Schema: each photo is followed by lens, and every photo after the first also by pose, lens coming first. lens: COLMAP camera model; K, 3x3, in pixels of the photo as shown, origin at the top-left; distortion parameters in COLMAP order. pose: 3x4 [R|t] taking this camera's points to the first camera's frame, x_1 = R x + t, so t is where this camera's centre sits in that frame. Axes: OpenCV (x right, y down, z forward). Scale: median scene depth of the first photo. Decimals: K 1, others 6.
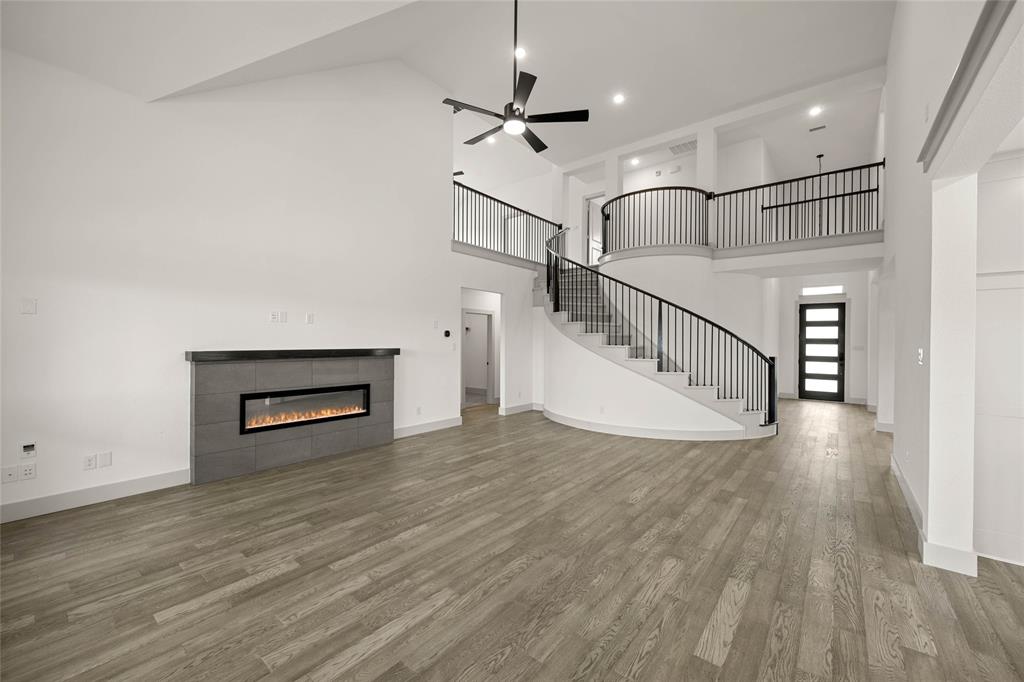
lens RADIAL K [[404.8, 0, 514.4], [0, 404.8, 343.4], [0, 0, 1]] dist [0.003351, 0.000173]
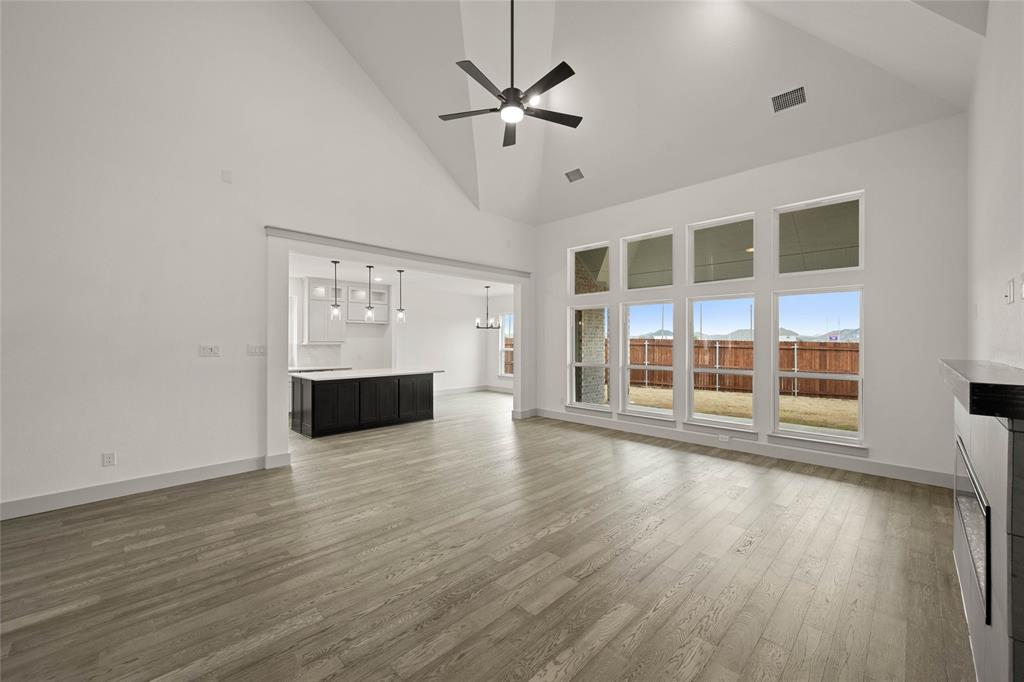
lens RADIAL K [[408.8, 0, 512.0], [0, 408.8, 341.0], [0, 0, 1]] dist [-0.000836, -0.000188]
pose [[-0.993612, -0.006425, 0.112664, -0.080911], [-0.005400, 0.999941, 0.009407, -0.011156], [-0.112718, 0.008738, -0.993589, 1.410282]]
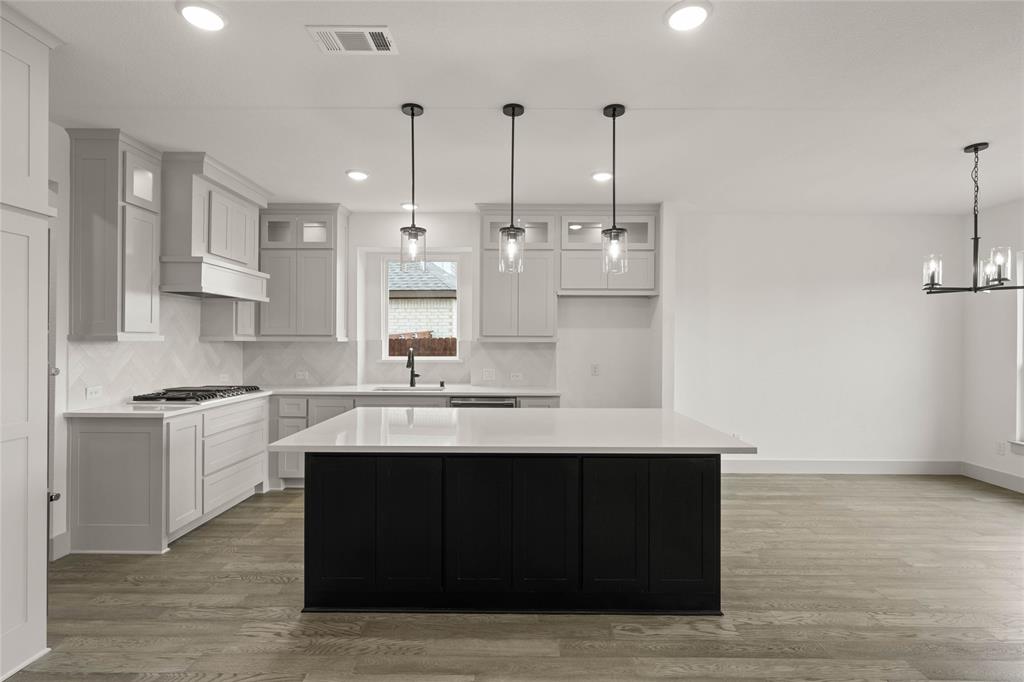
lens RADIAL K [[492.7, 0, 514.6], [0, 492.7, 340.9], [0, 0, 1]] dist [-0.000047, 0.000240]
pose [[-0.622599, -0.010539, 0.782470, 0.114118], [-0.002464, 0.999931, 0.011507, 0.009530], [-0.782537, 0.005236, -0.622582, 0.431985]]
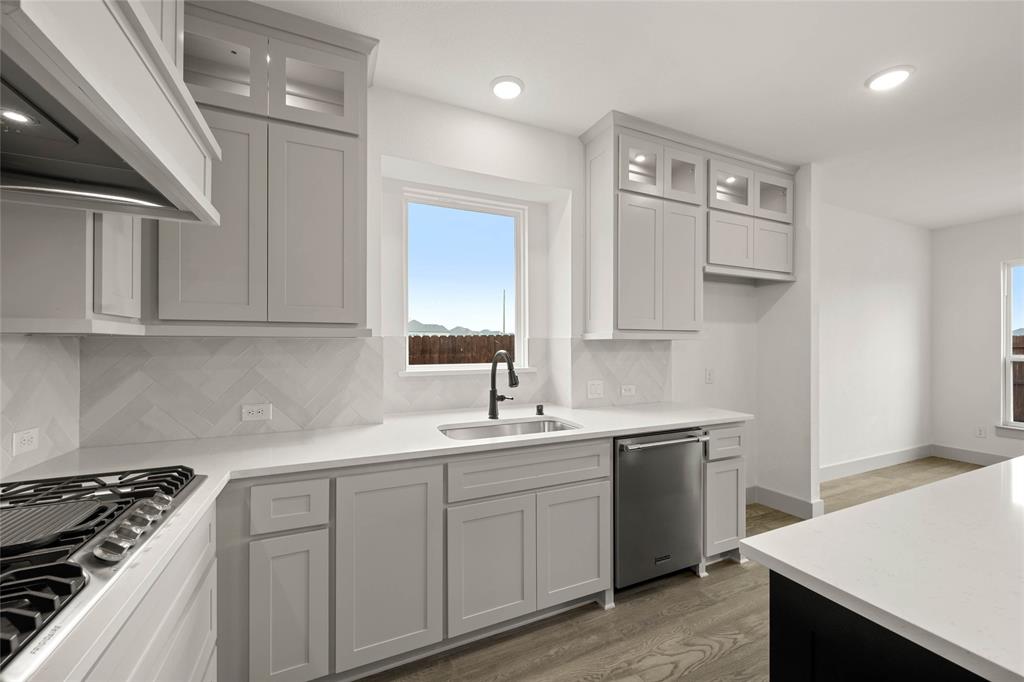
lens RADIAL K [[404.8, 0, 514.4], [0, 404.8, 343.4], [0, 0, 1]] dist [0.003351, 0.000173]
pose [[-0.897025, -0.007795, 0.441910, 0.797651], [-0.004043, 0.999947, 0.009431, 0.023912], [-0.441960, 0.006673, -0.897010, 0.376775]]
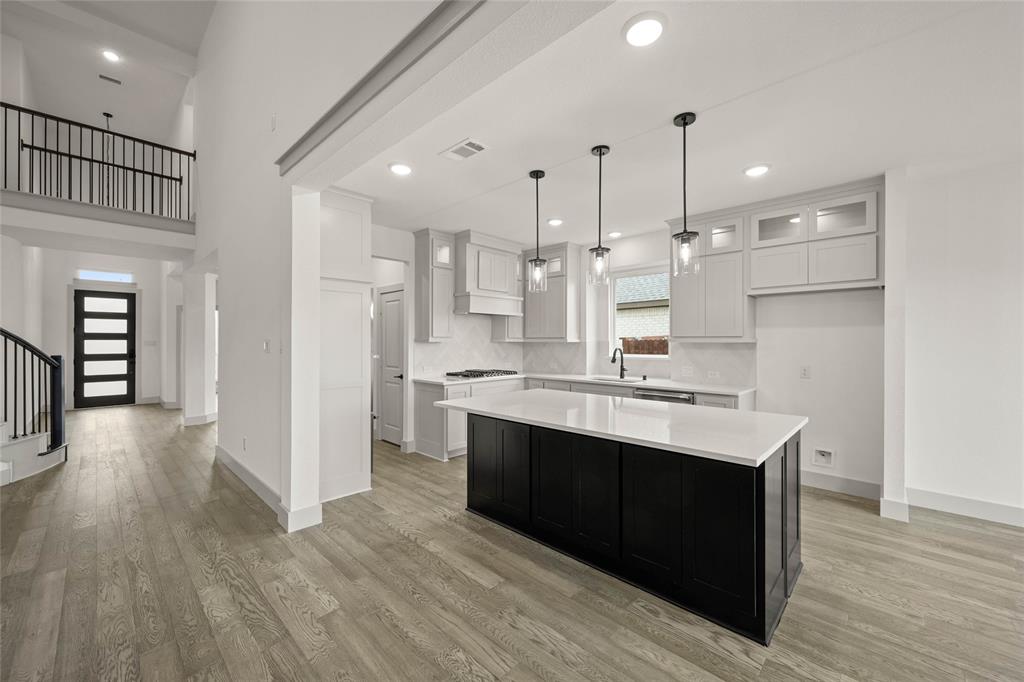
lens RADIAL K [[403.3, 0, 512.0], [0, 403.3, 341.0], [0, 0, 1]] dist [0.001095, 0.000129]
pose [[0.089247, -0.006862, 0.995986, -0.010968], [0.007689, 0.999951, 0.006200, 0.011594], [-0.995980, 0.007104, 0.089295, 0.157189]]
